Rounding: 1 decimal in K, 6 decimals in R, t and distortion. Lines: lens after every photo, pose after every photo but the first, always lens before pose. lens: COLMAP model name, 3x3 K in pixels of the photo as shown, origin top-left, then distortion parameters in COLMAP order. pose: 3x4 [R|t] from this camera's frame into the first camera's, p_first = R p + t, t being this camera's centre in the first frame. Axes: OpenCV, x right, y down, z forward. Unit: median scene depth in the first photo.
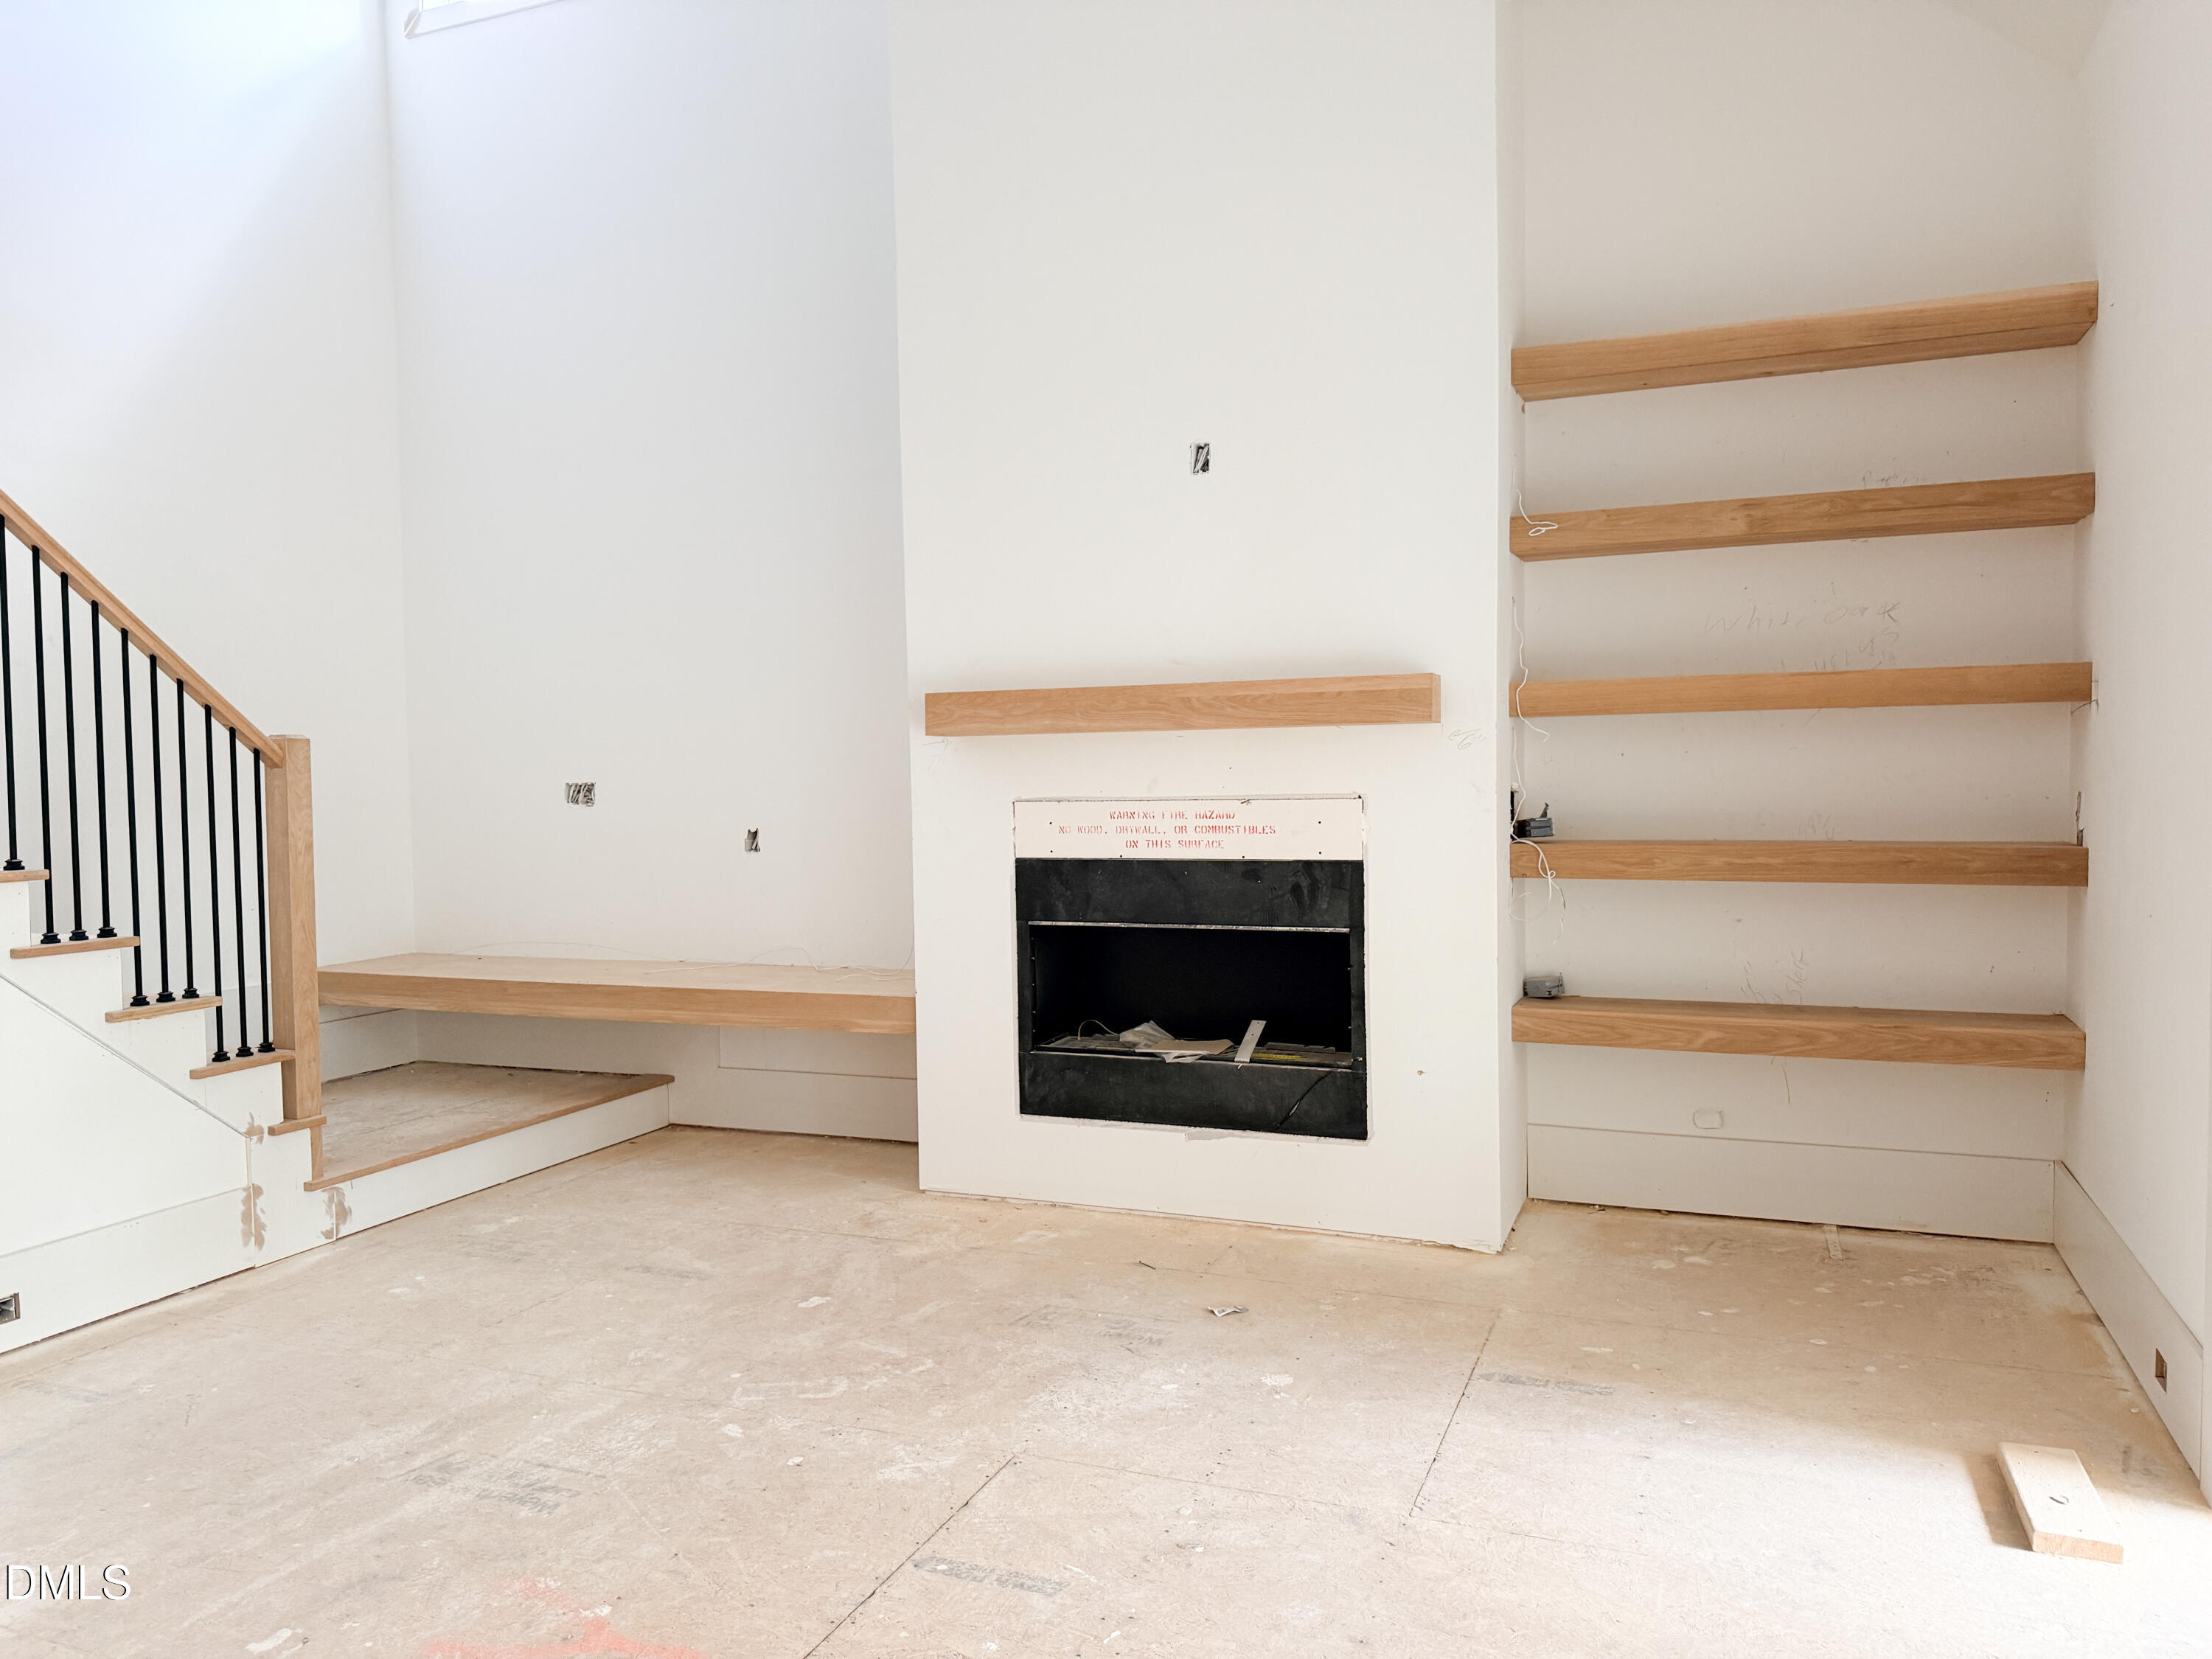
lens RADIAL K [[1563.2, 0, 1106.1], [0, 1563.2, 819.3], [0, 0, 1]] dist [0.040884, -0.054243]
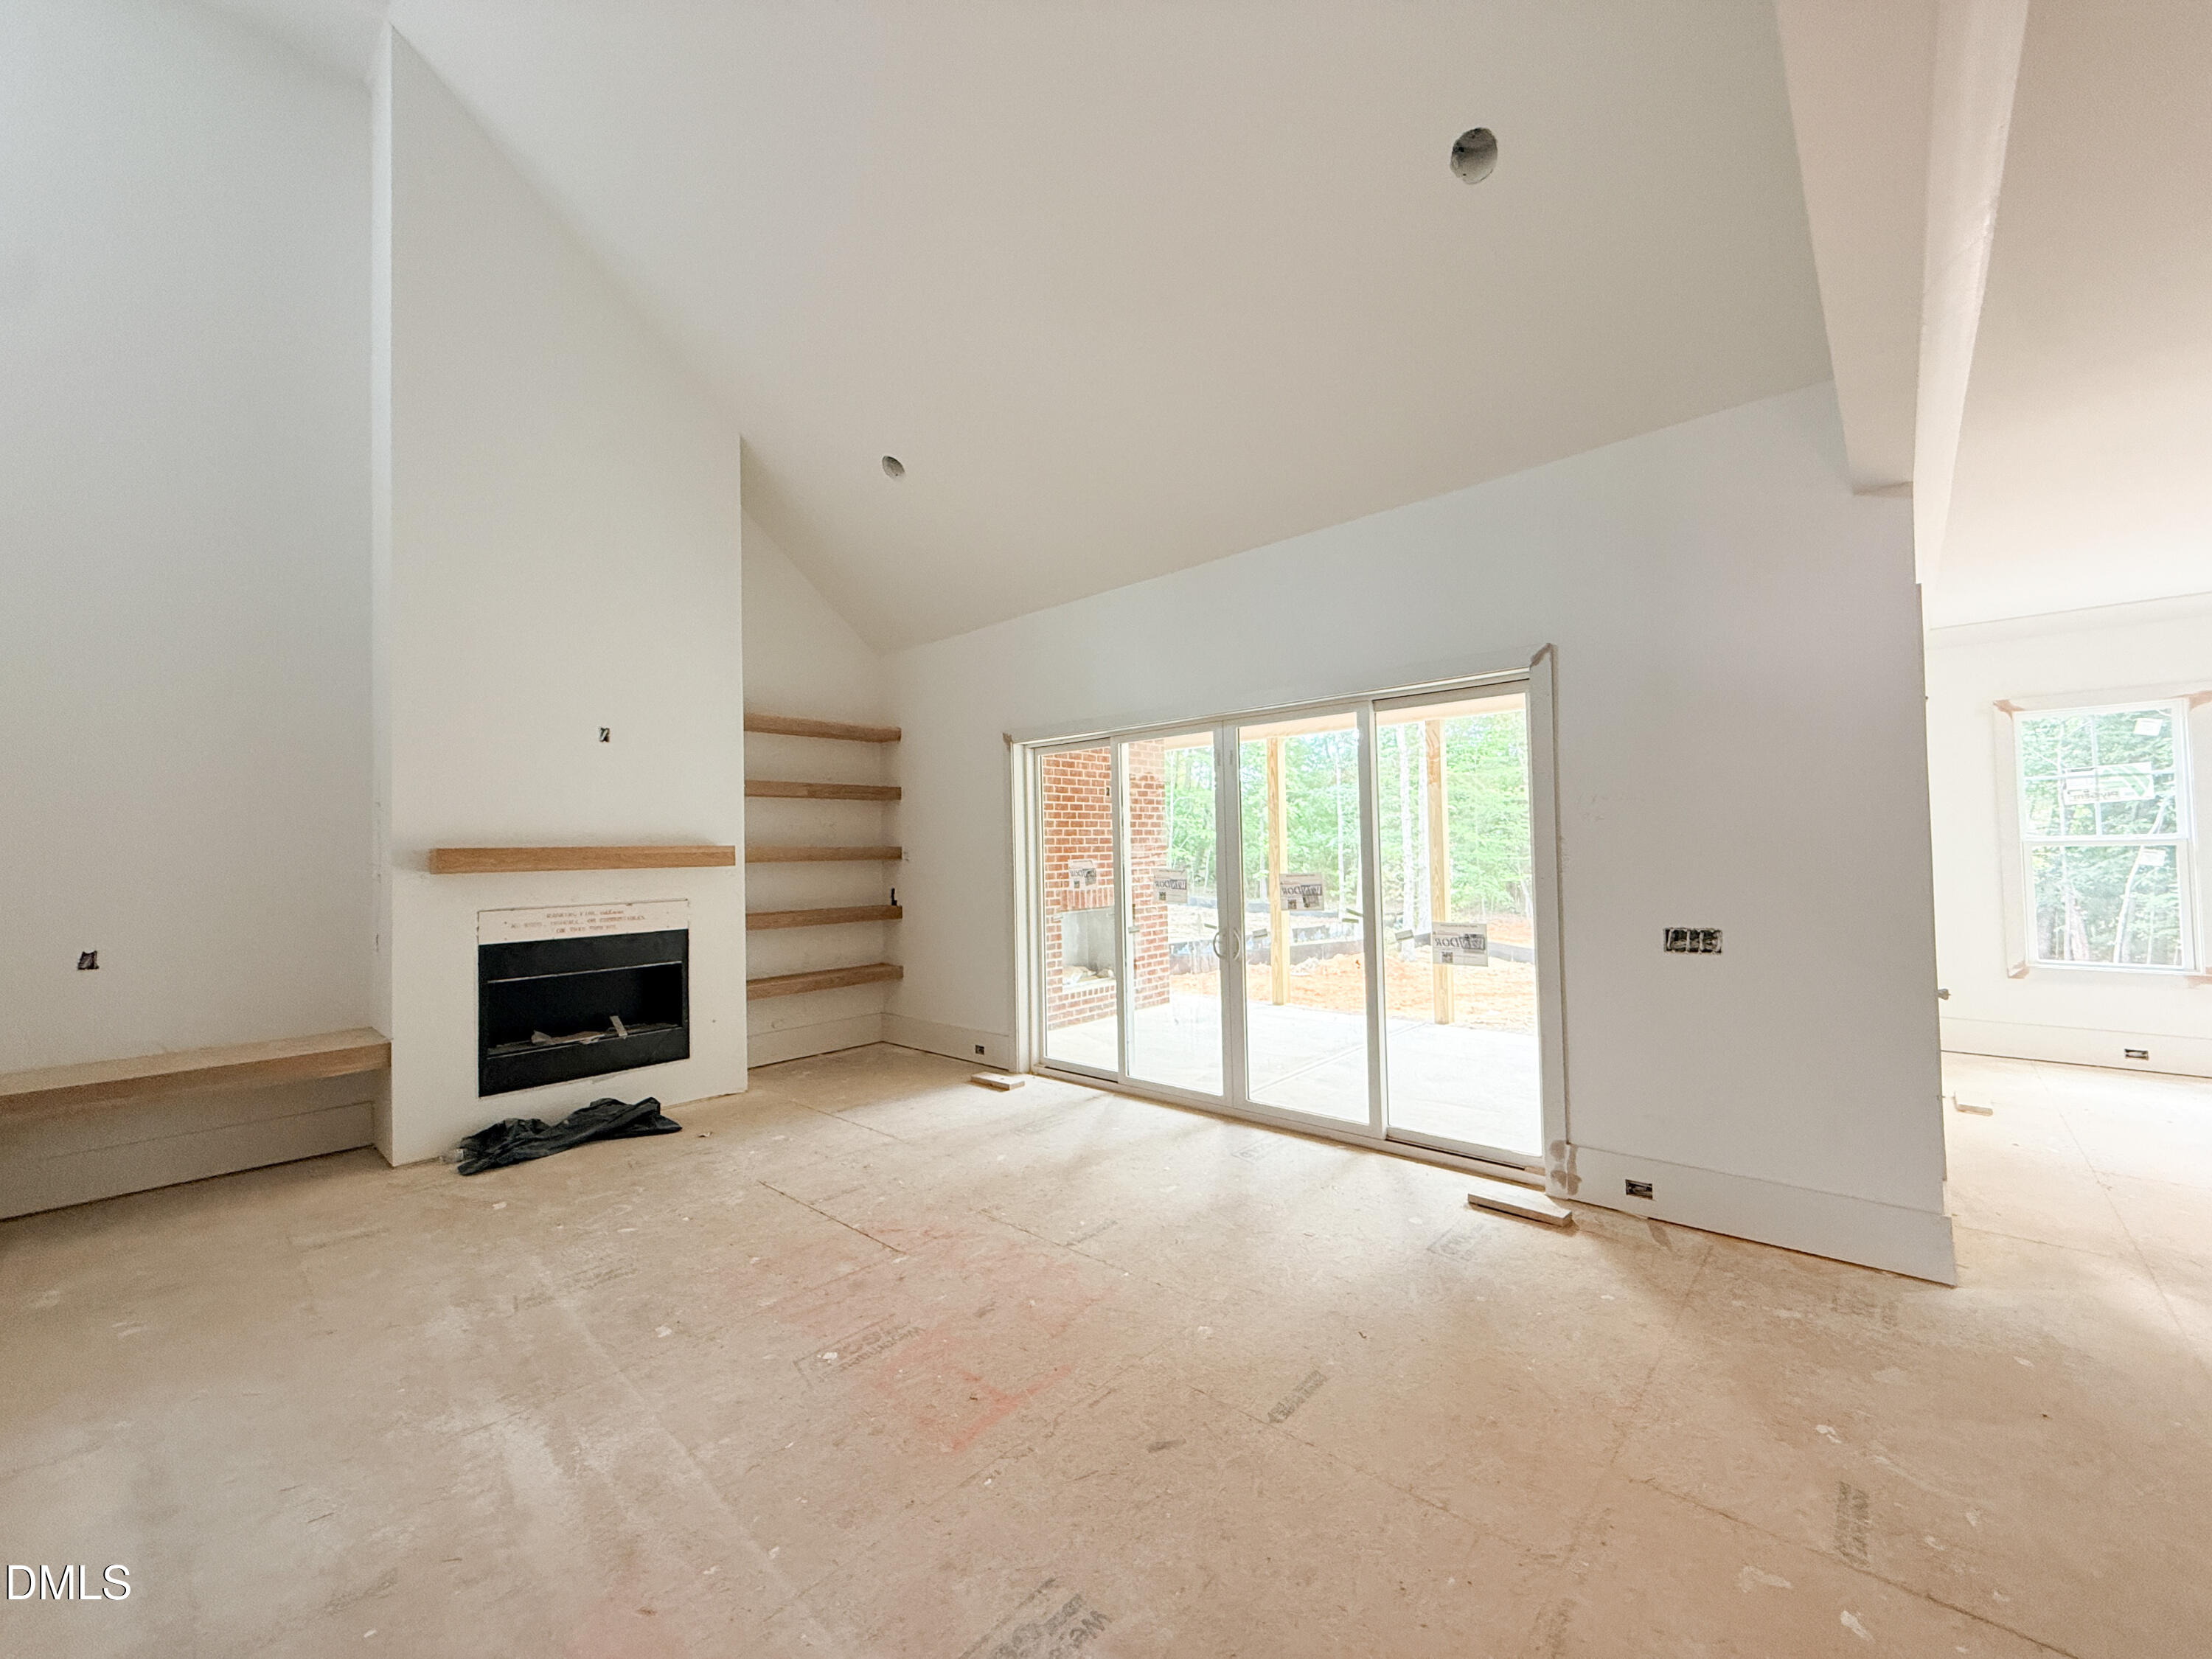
lens RADIAL K [[881.9, 0, 1100.9], [0, 881.9, 824.9], [0, 0, 1]] dist [-0.002323, 0.000654]
pose [[0.340836, 0.038572, 0.939331, -0.831732], [0.046461, 0.997246, -0.057809, -0.021414], [-0.938974, 0.063346, 0.338105, 0.026141]]
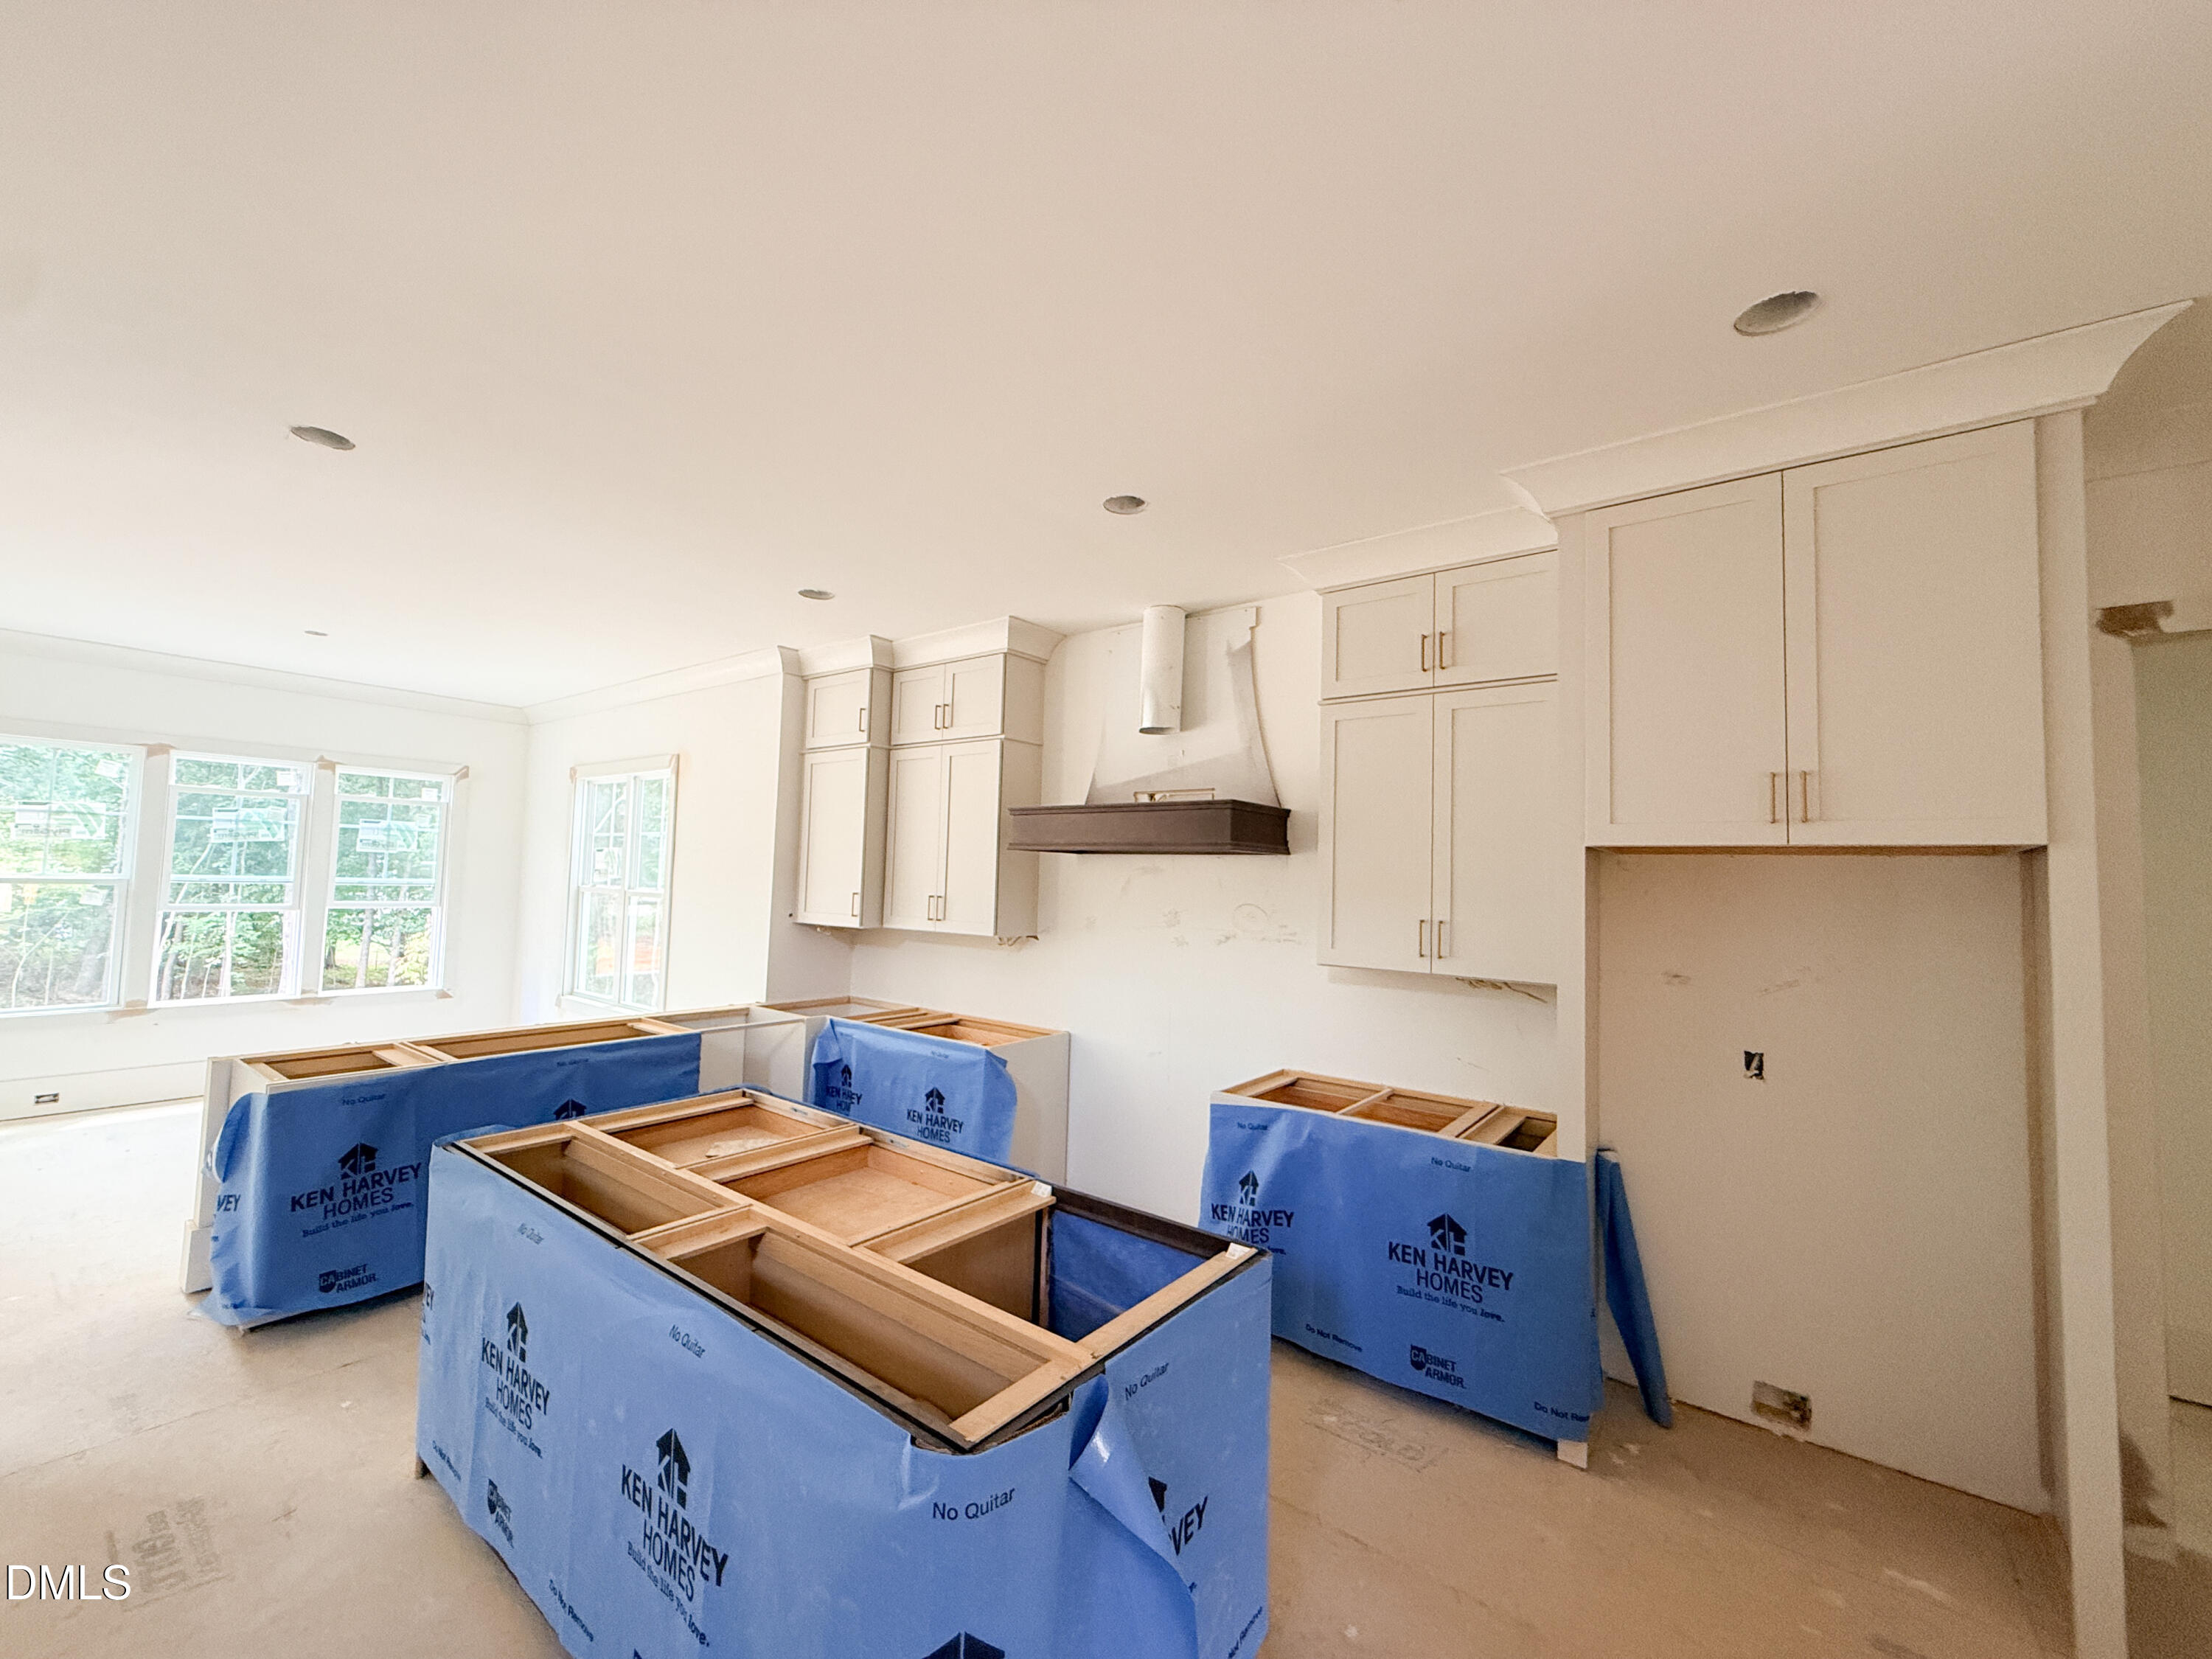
lens RADIAL K [[881.9, 0, 1096.0], [0, 881.9, 830.6], [0, 0, 1]] dist [-0.002323, 0.000654]
pose [[-0.964271, 0.004318, 0.264884, -0.872718], [-0.003237, 0.999600, -0.028079, -0.043318], [-0.264899, -0.027933, -0.963871, -0.116074]]
